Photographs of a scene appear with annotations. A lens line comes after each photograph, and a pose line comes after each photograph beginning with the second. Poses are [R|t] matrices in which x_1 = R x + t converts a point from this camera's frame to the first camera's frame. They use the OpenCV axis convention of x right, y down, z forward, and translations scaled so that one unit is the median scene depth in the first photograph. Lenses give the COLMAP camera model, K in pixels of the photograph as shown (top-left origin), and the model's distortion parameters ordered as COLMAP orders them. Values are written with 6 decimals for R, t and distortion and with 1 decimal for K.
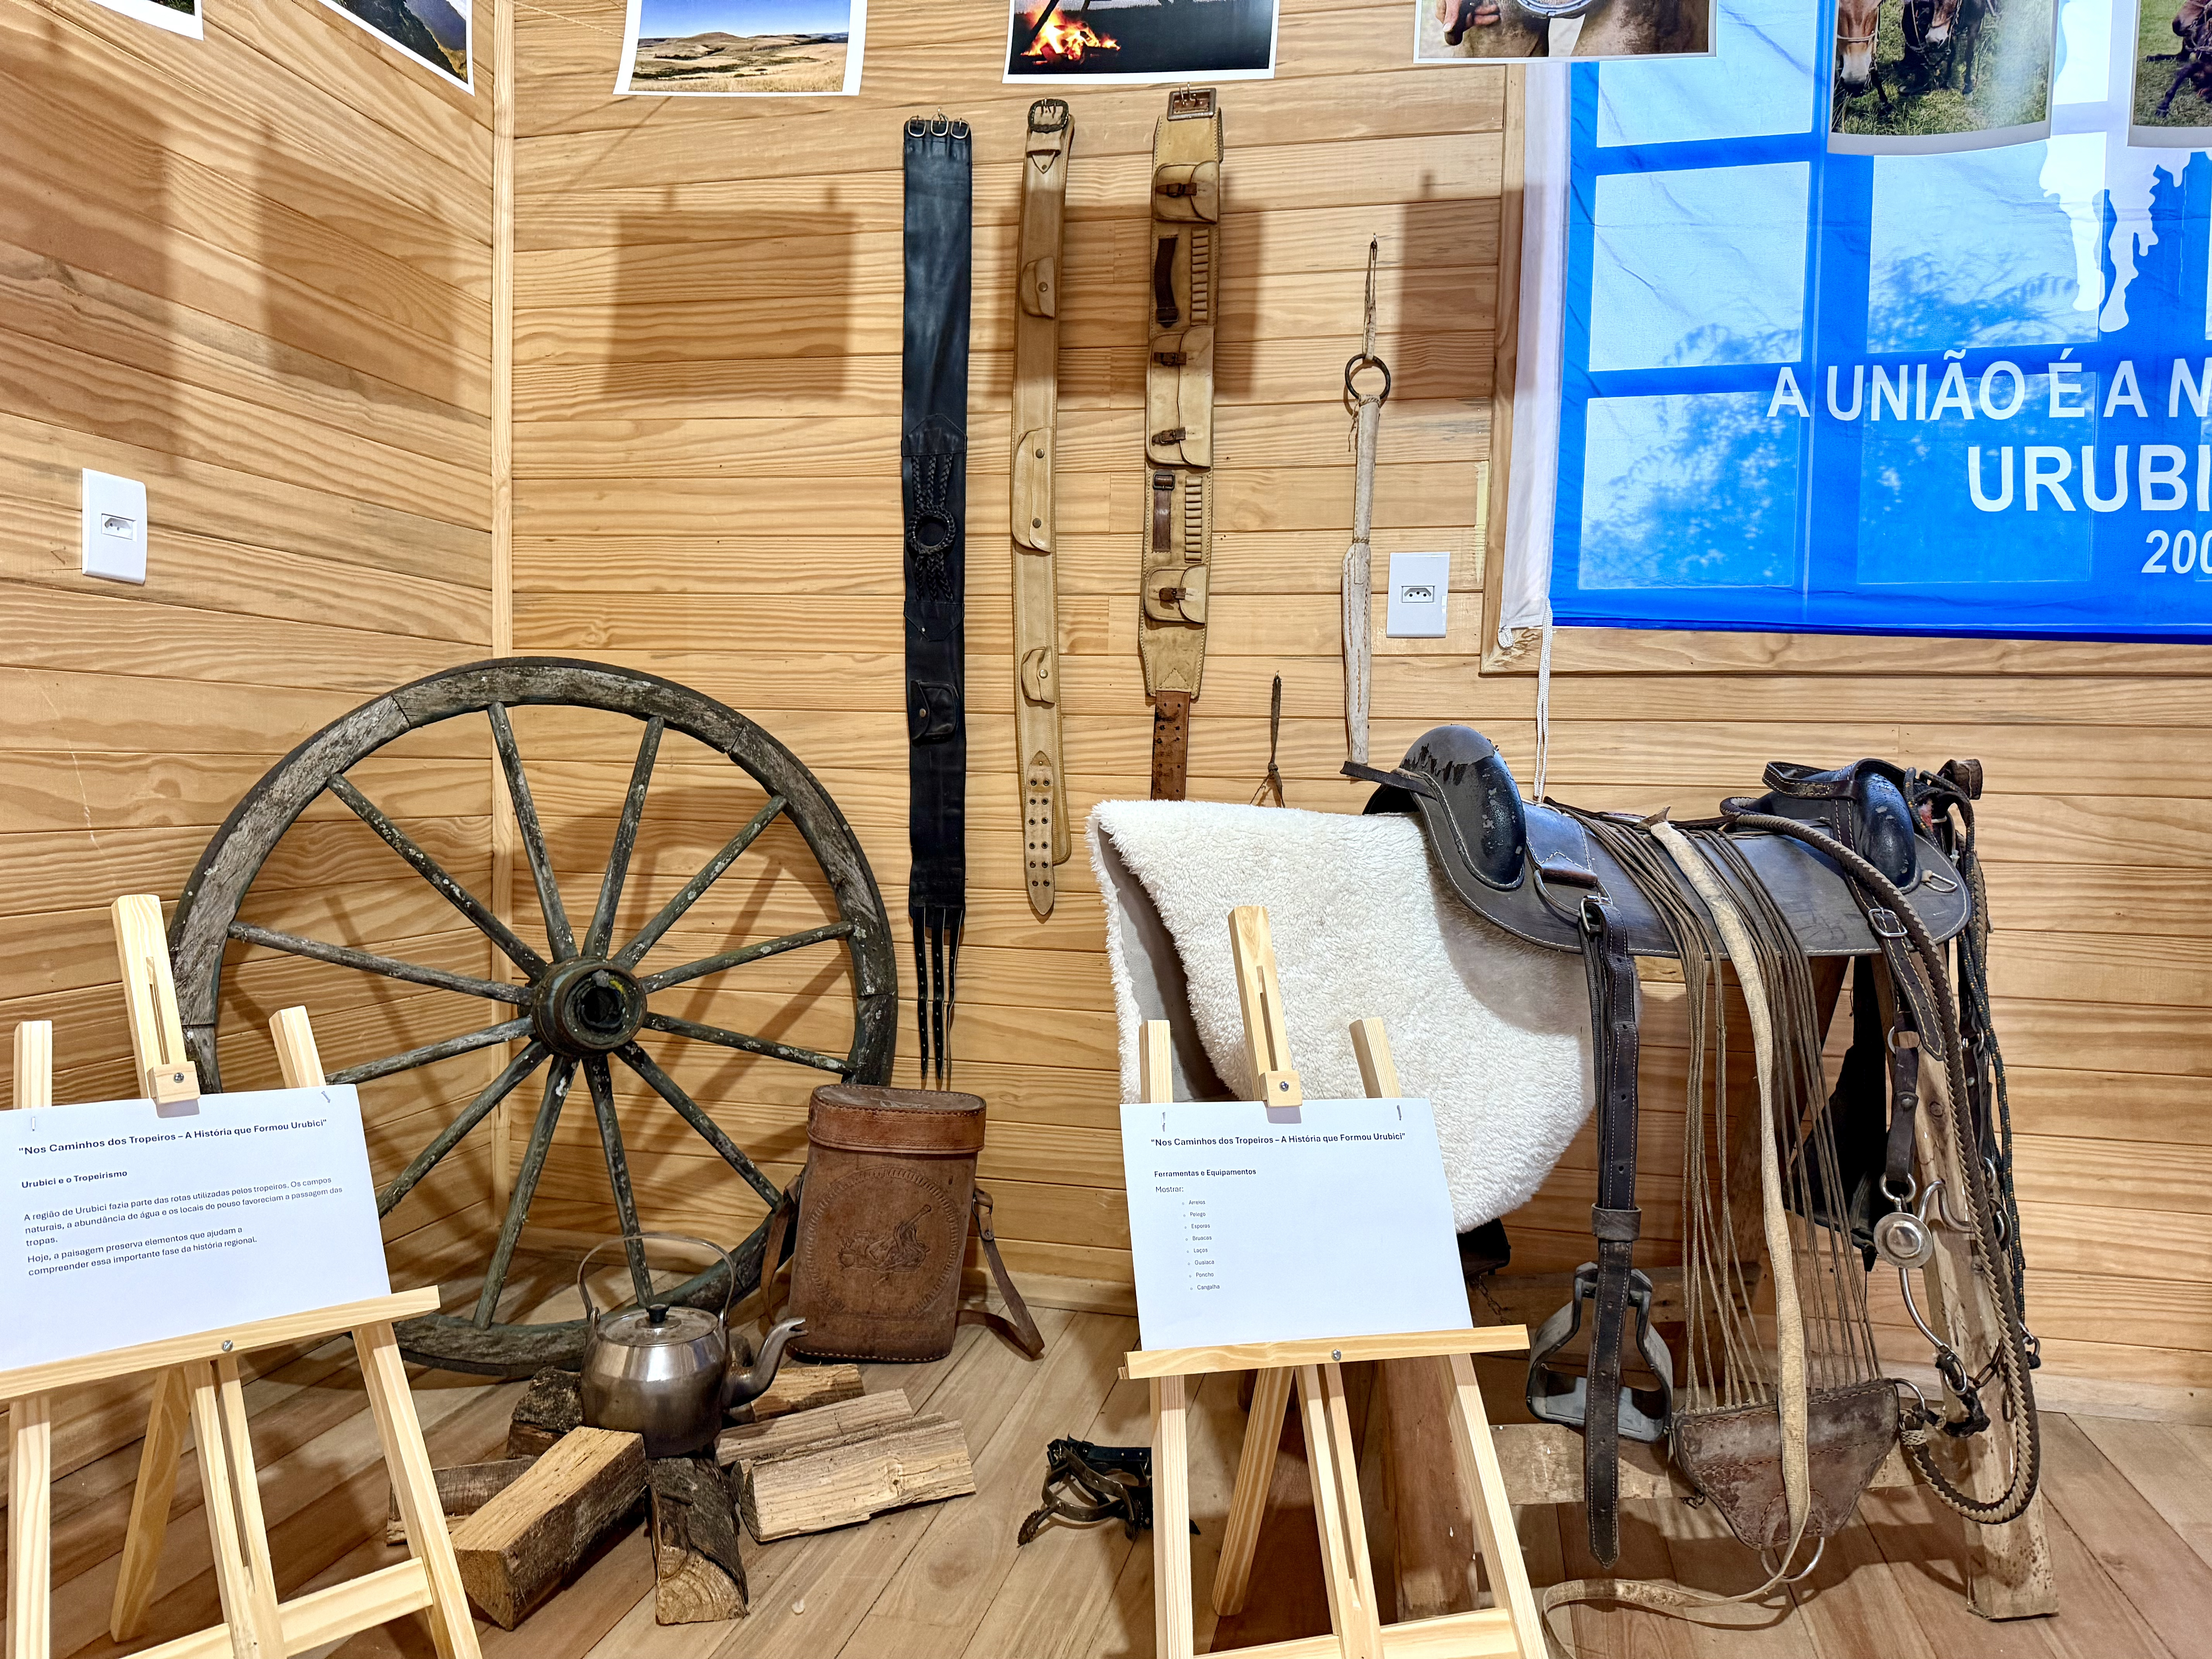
lens RADIAL K [[1564.5, 0, 1112.2], [0, 1564.5, 827.1], [0, 0, 1]] dist [0.060120, -0.077848]
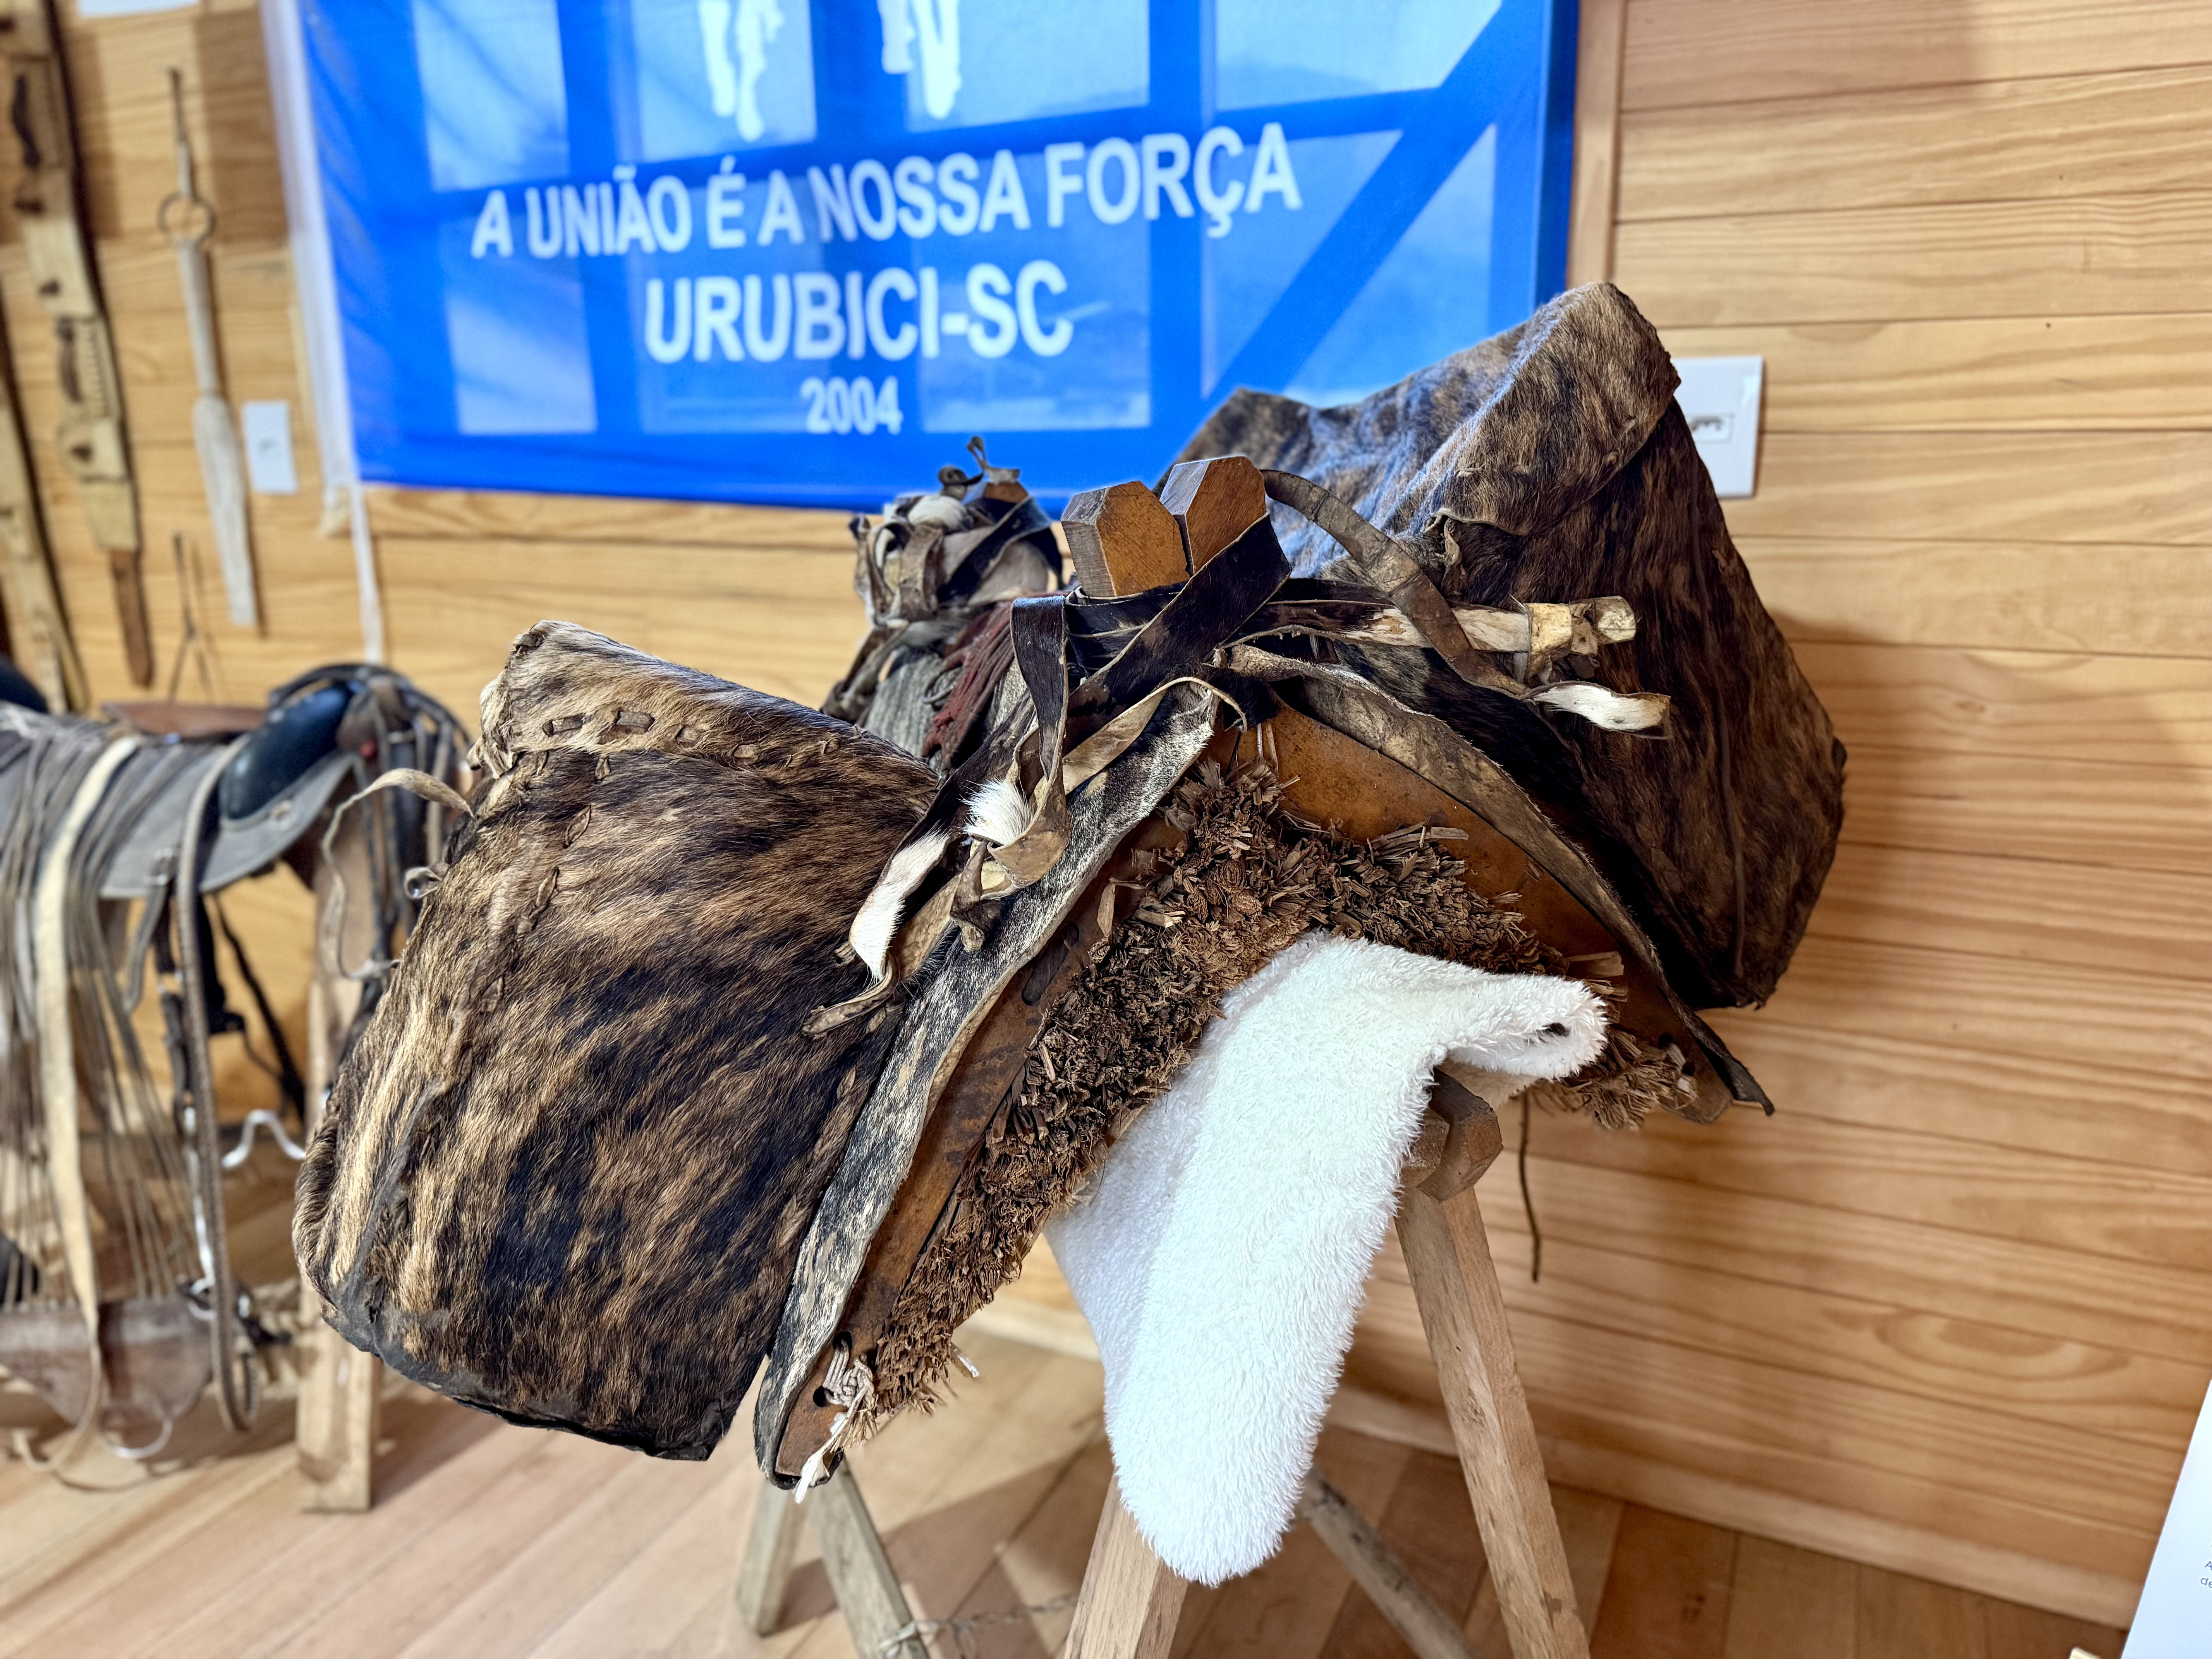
lens RADIAL K [[1564.5, 0, 1127.8], [0, 1564.5, 833.3], [0, 0, 1]] dist [0.060120, -0.077848]
pose [[0.976385, 0.023708, -0.214731, 1.008029], [0.023111, 0.976793, 0.212934, -0.122432], [0.214797, -0.212869, 0.953179, 0.150326]]
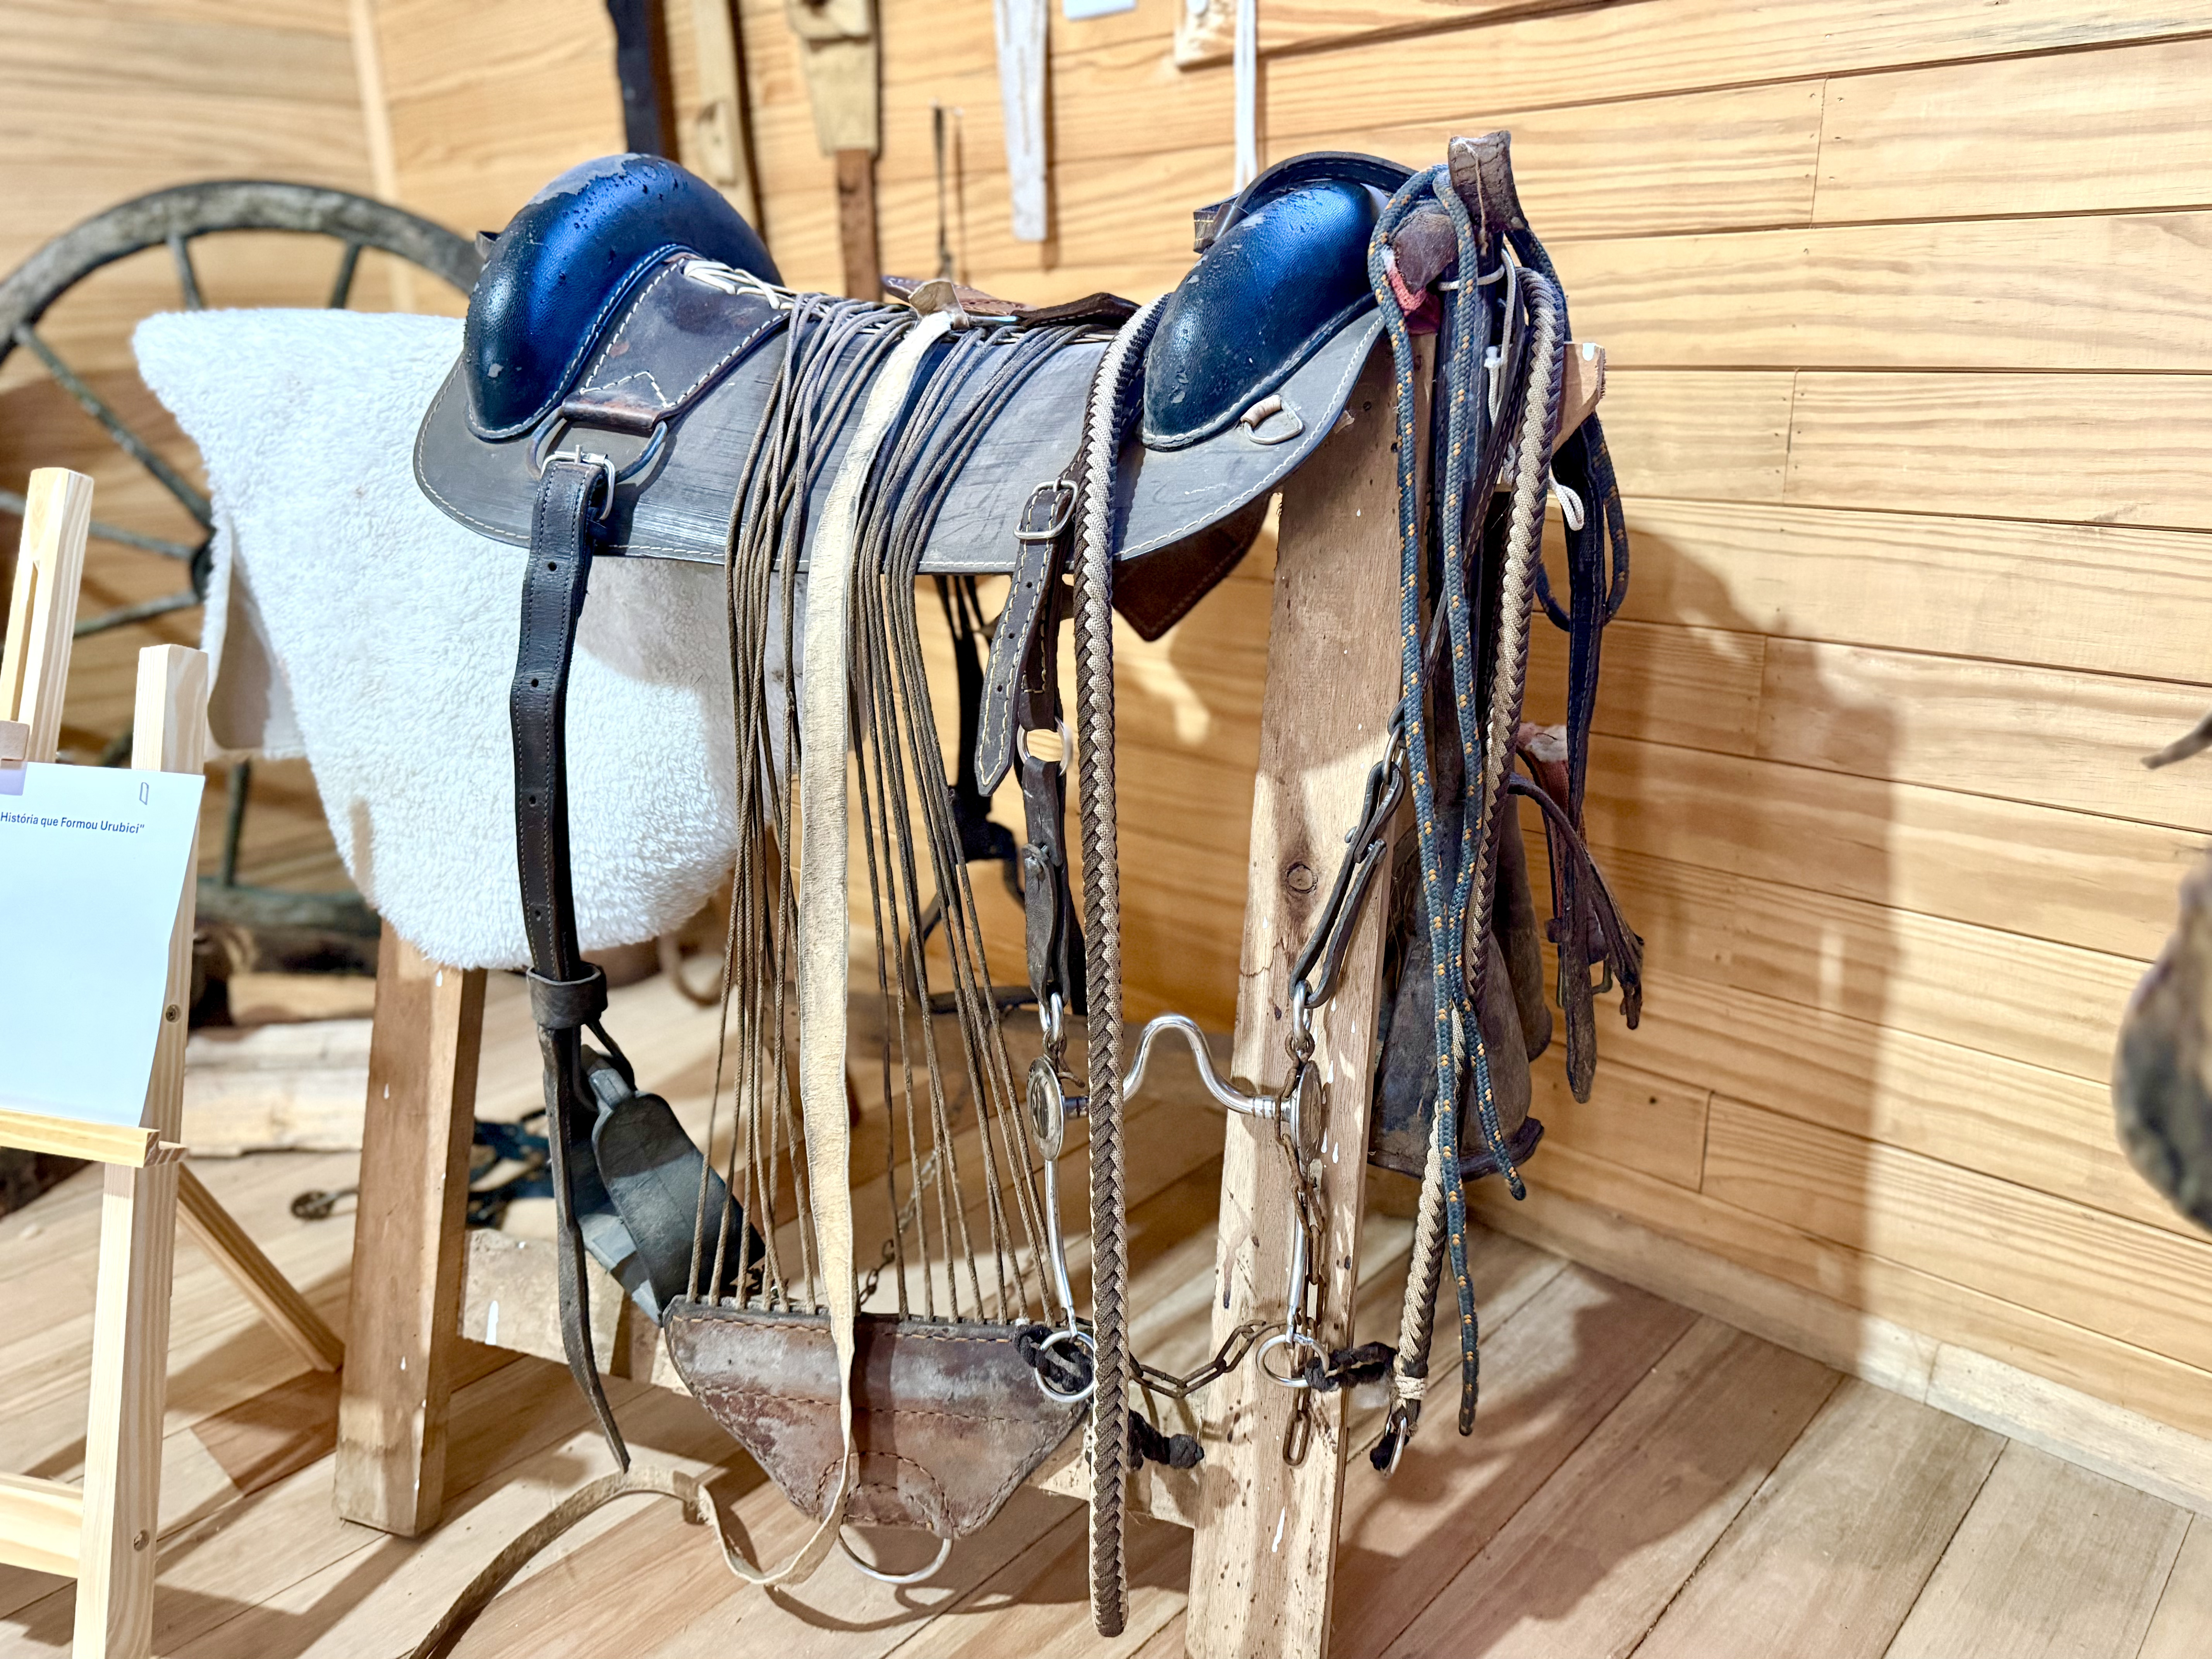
lens RADIAL K [[1564.5, 0, 1112.0], [0, 1564.5, 819.0], [0, 0, 1]] dist [0.060120, -0.077848]
pose [[0.858379, 0.115493, -0.499847, 0.594761], [0.023892, 0.964273, 0.263831, 0.019665], [0.512460, -0.238409, 0.824952, 0.459646]]
